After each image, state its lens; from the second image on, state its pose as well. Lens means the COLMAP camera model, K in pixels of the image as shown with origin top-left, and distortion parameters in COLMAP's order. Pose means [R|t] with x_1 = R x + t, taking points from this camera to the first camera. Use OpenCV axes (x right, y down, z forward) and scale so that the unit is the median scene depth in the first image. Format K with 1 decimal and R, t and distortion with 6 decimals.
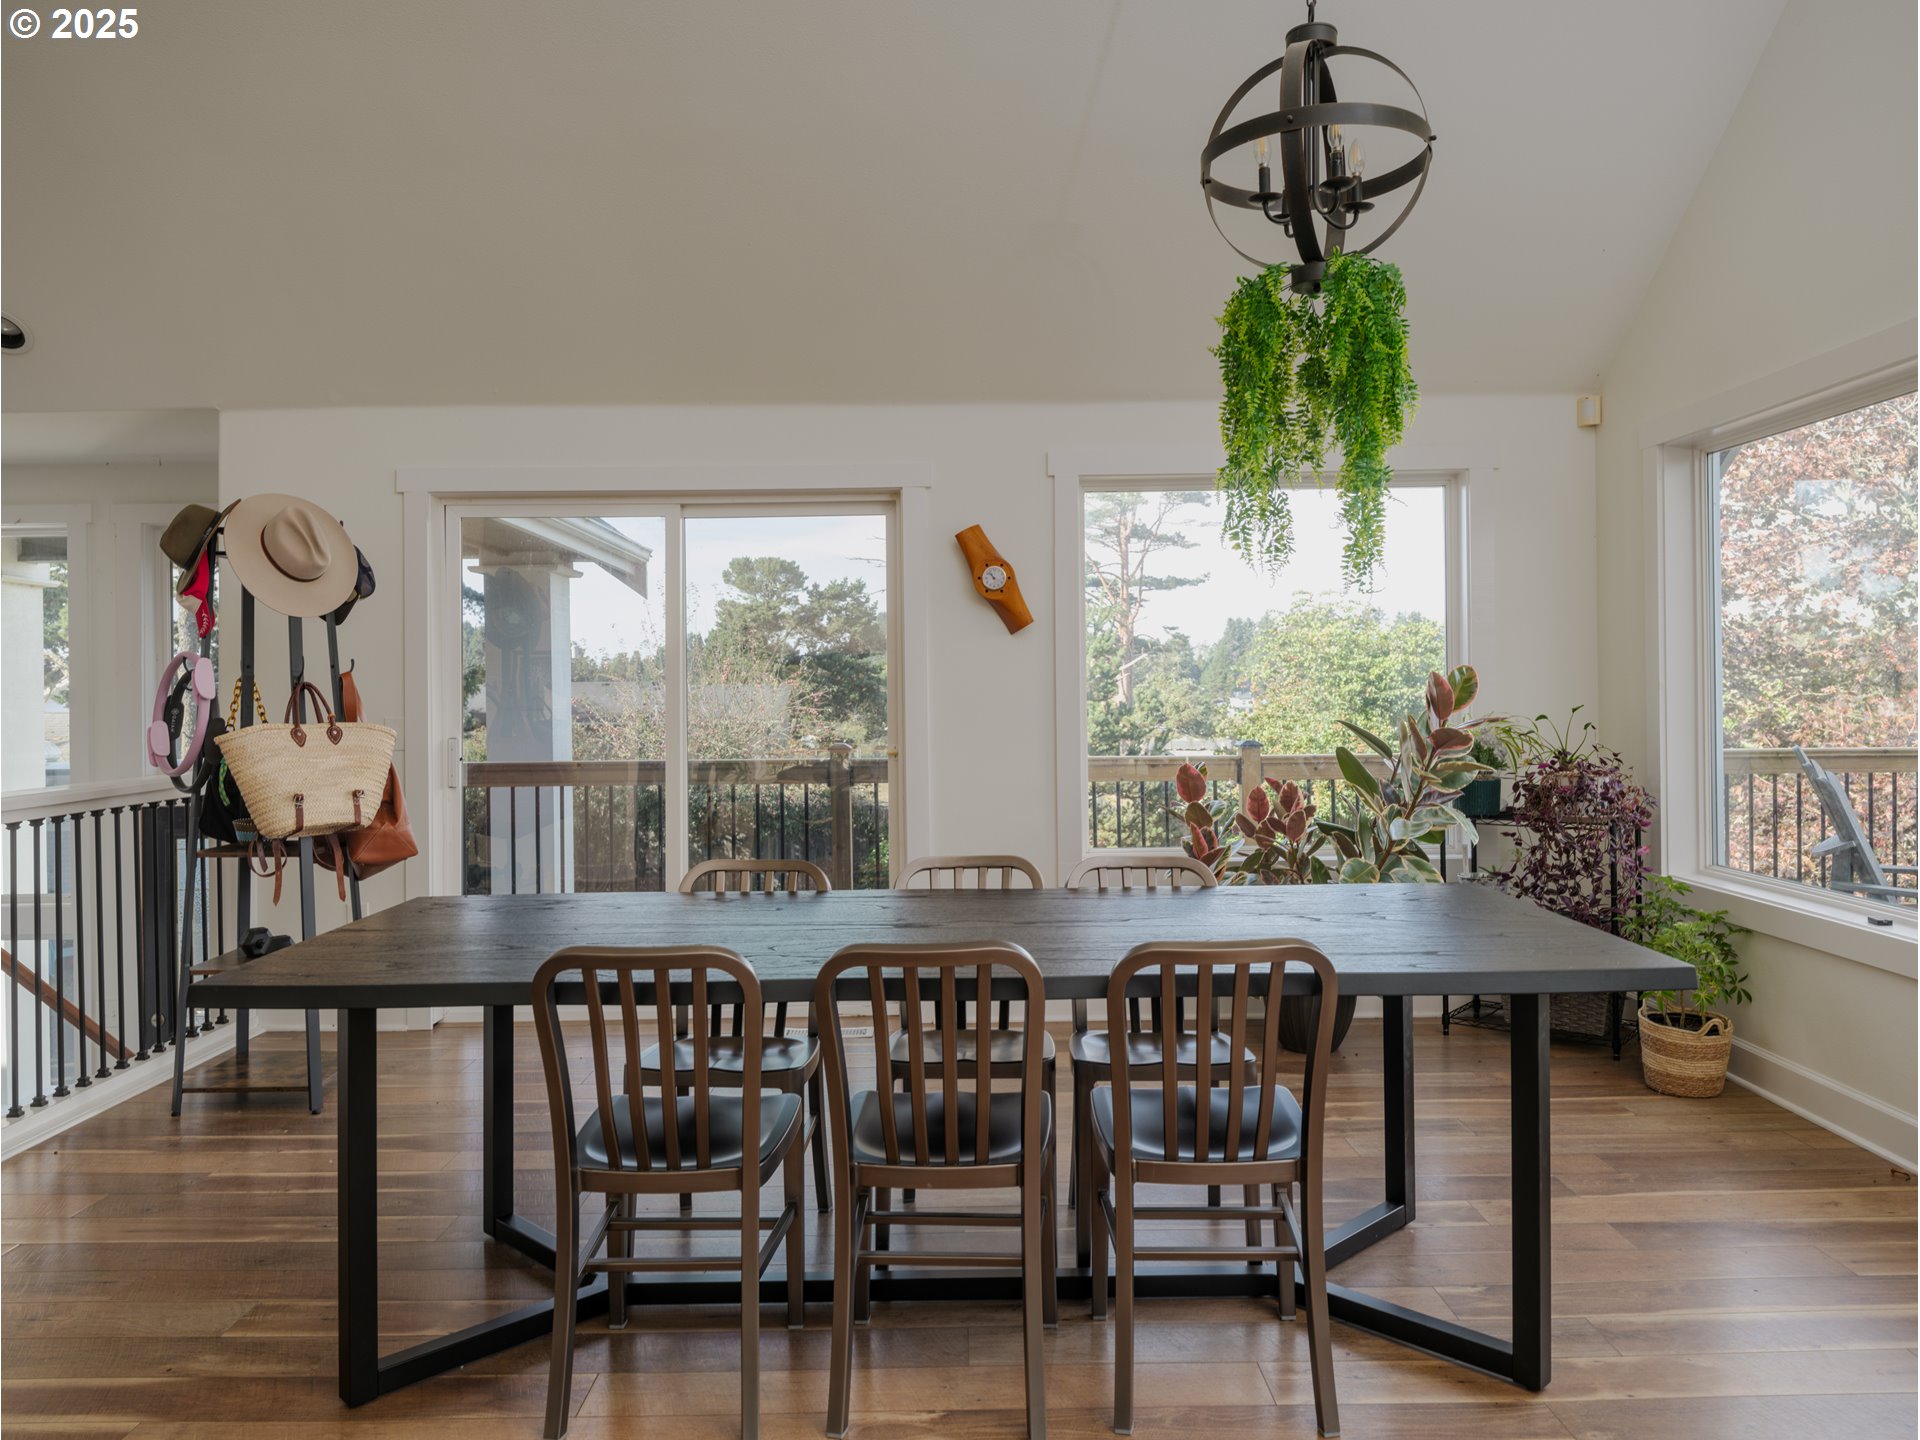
lens RADIAL K [[1359.8, 0, 959.9], [0, 1359.8, 704.7], [0, 0, 1]] dist [-0.038186, 0.013666]
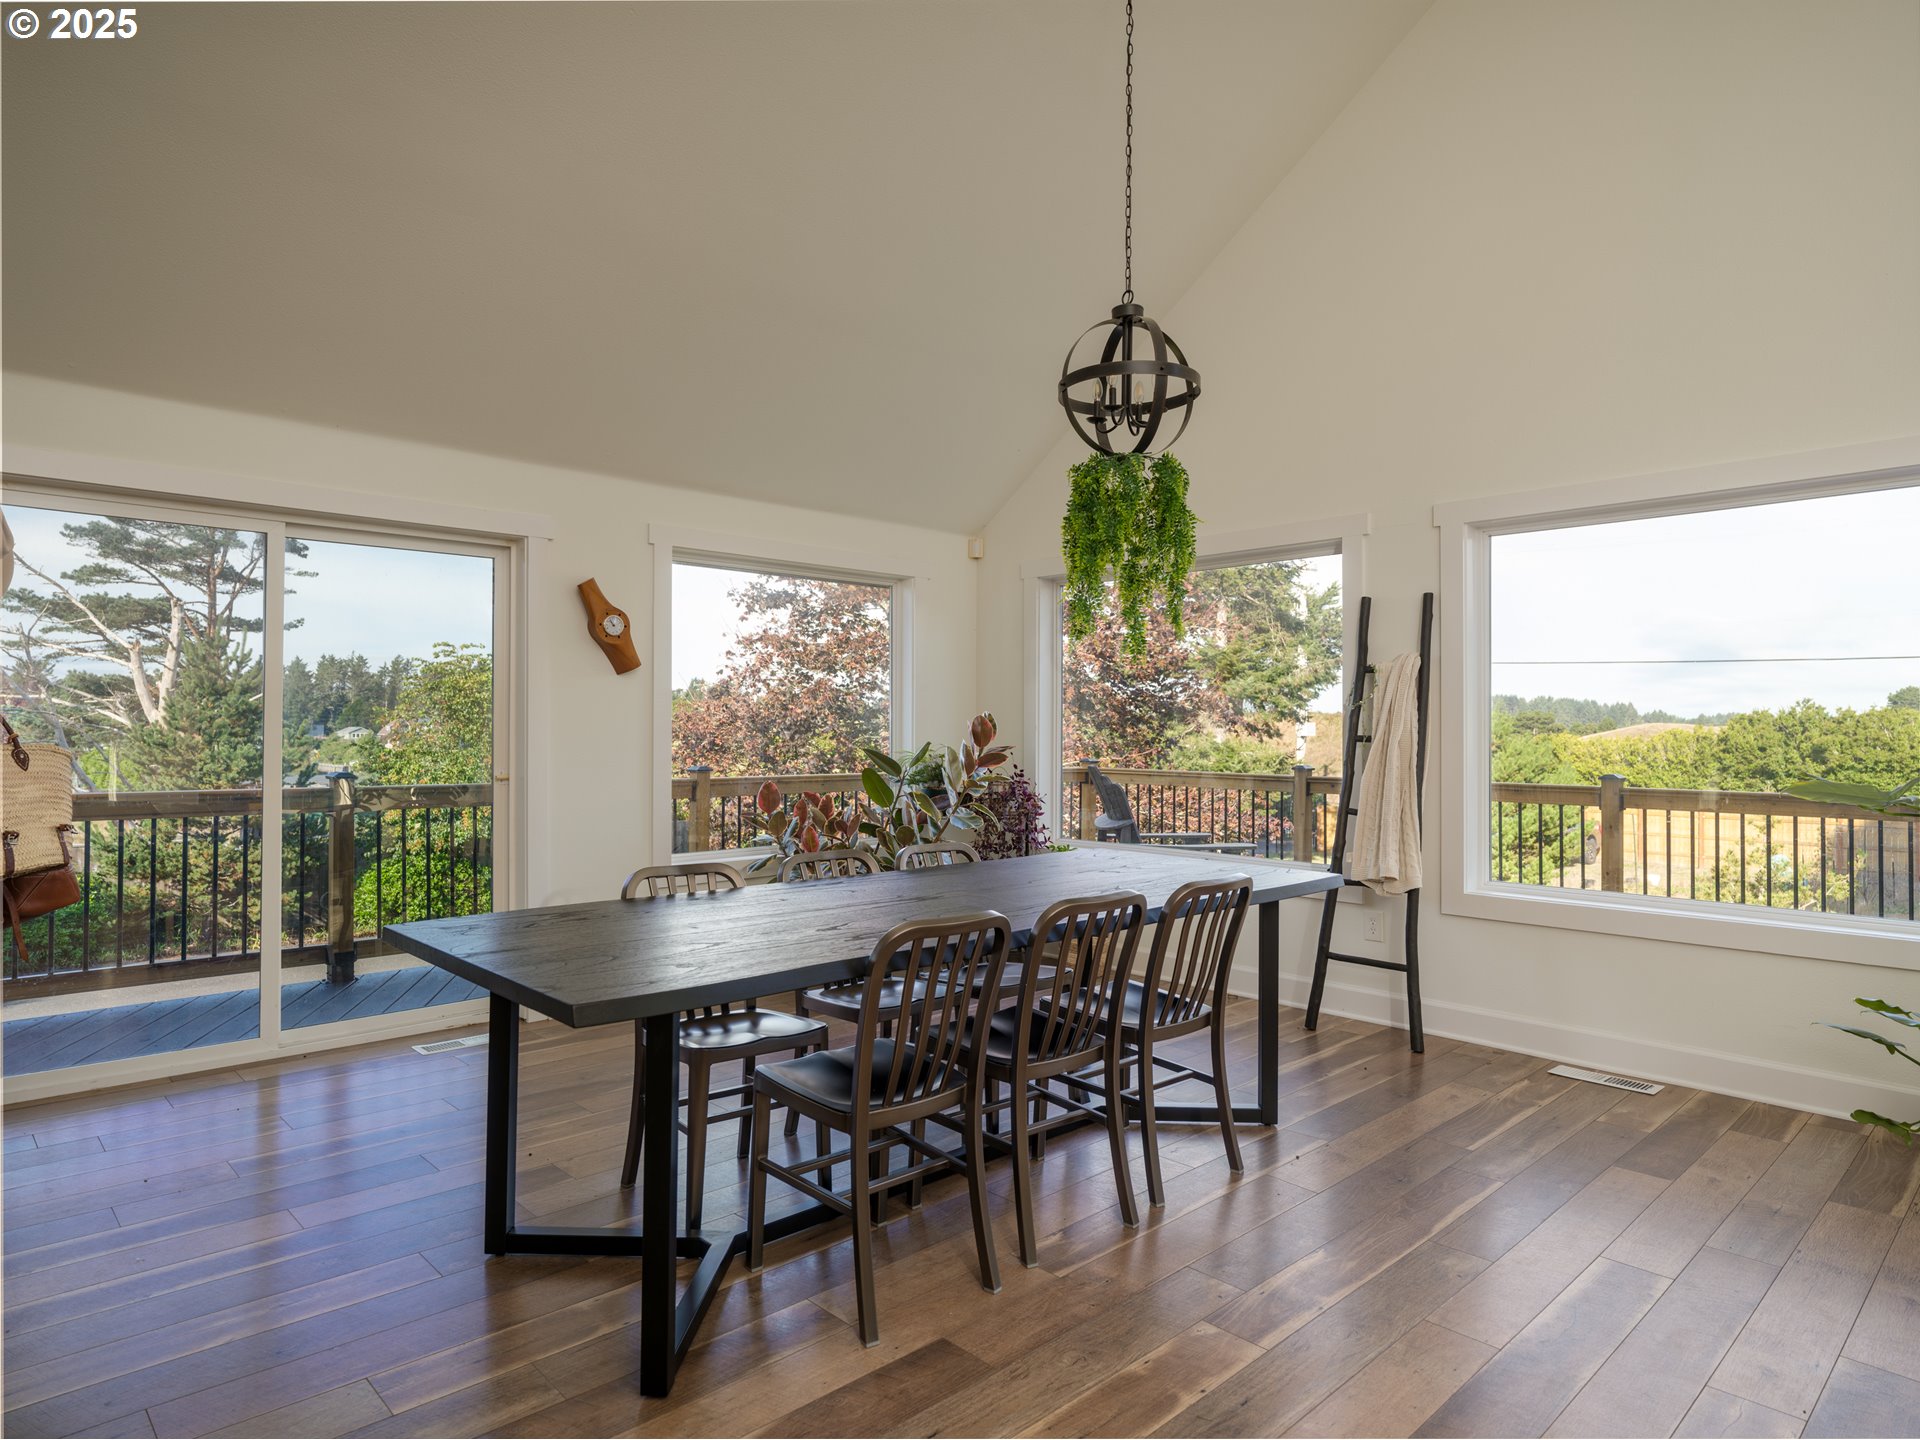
lens RADIAL K [[1101.1, 0, 954.2], [0, 1101.1, 735.8], [0, 0, 1]] dist [-0.000725, 0.000956]
pose [[0.728812, 0.015287, 0.684544, -0.403131], [-0.009761, 0.999881, -0.011936, 0.009458], [-0.684645, 0.002018, 0.728874, 0.107703]]
